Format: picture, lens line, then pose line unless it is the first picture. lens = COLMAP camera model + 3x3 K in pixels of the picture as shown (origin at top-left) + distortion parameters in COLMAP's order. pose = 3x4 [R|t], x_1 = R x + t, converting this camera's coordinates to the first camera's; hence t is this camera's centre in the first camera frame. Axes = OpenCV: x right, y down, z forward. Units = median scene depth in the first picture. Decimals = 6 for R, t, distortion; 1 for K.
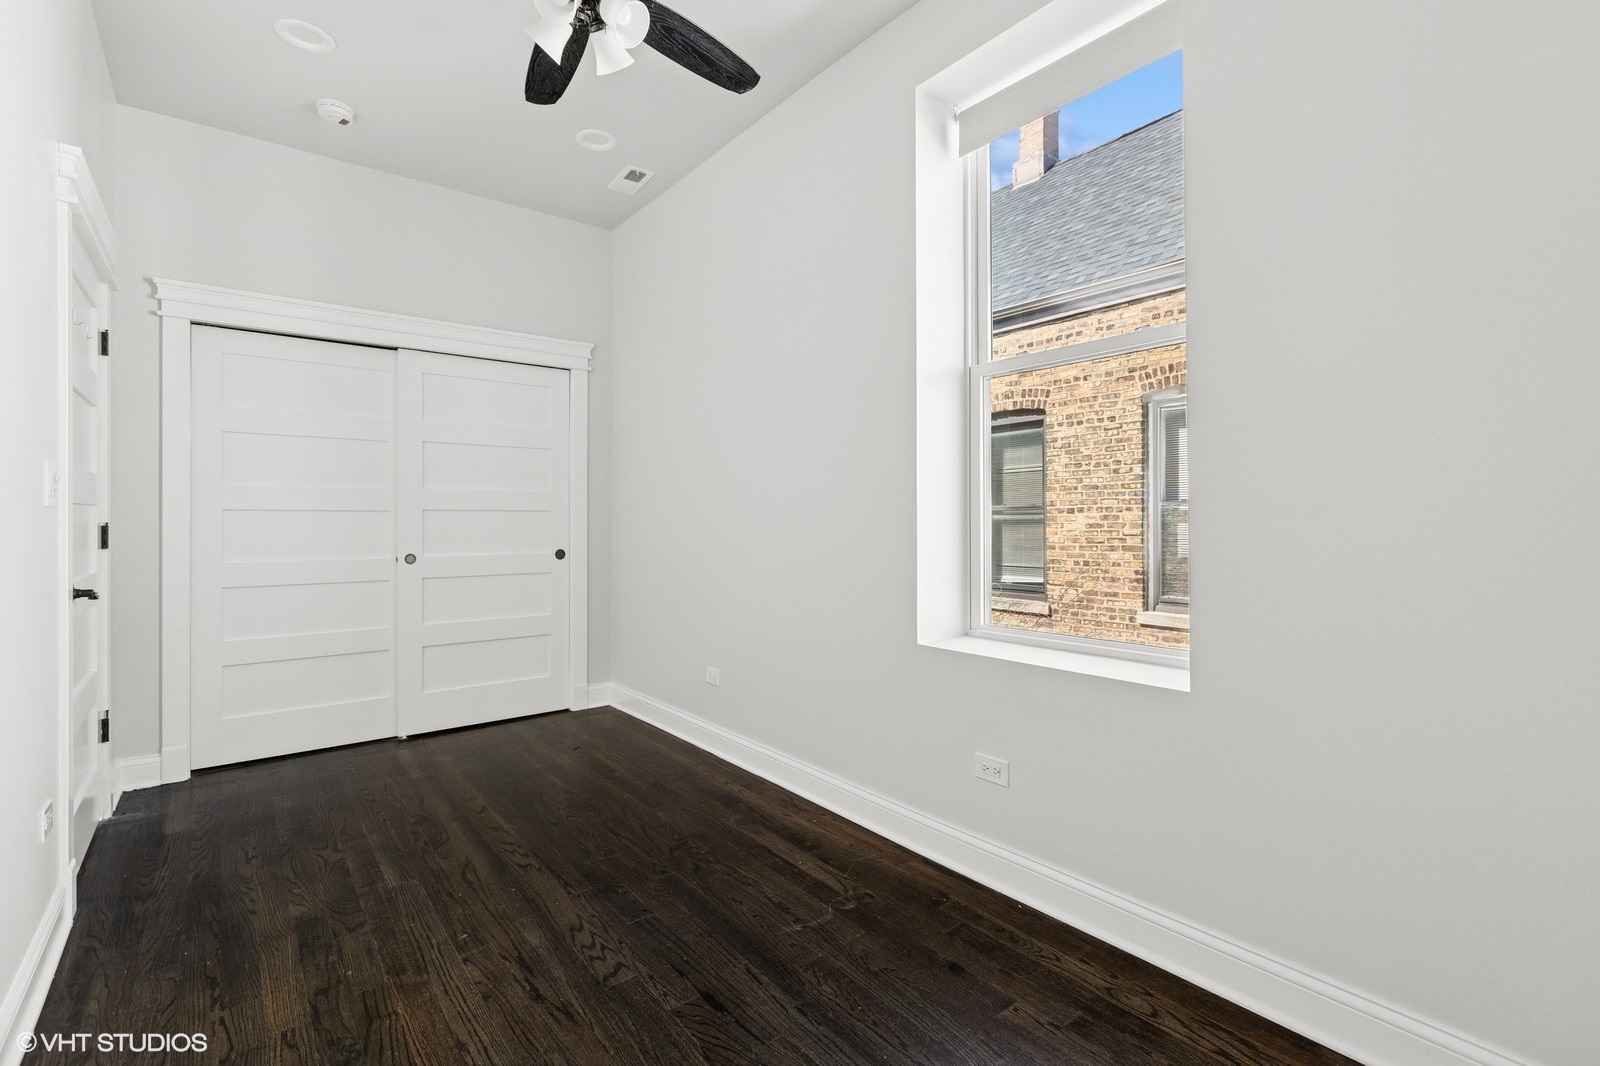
lens RADIAL K [[719.0, 0, 795.9], [0, 719.0, 519.7], [0, 0, 1]] dist [0.000998, -0.000666]
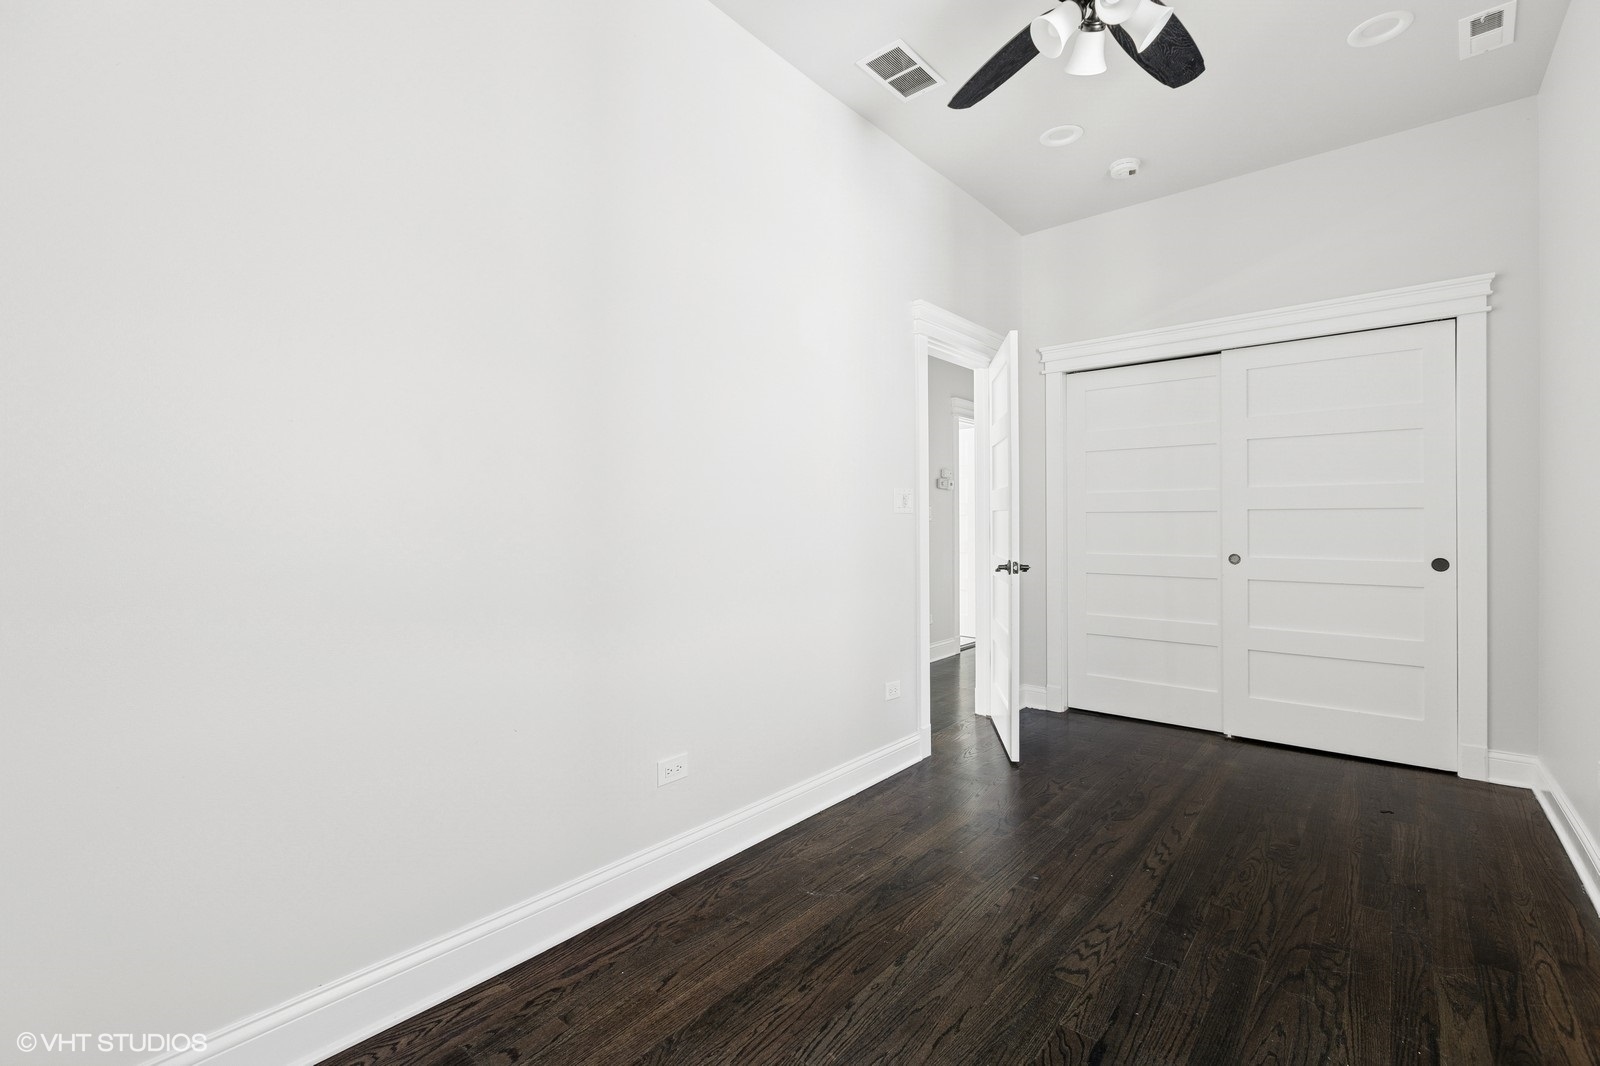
lens RADIAL K [[719.0, 0, 795.9], [0, 719.0, 519.7], [0, 0, 1]] dist [0.000998, -0.000666]
pose [[0.194221, -0.001007, -0.980957, 0.461695], [0.003270, 0.999995, -0.000379, -0.002273], [0.980952, -0.003134, 0.194223, 0.298963]]
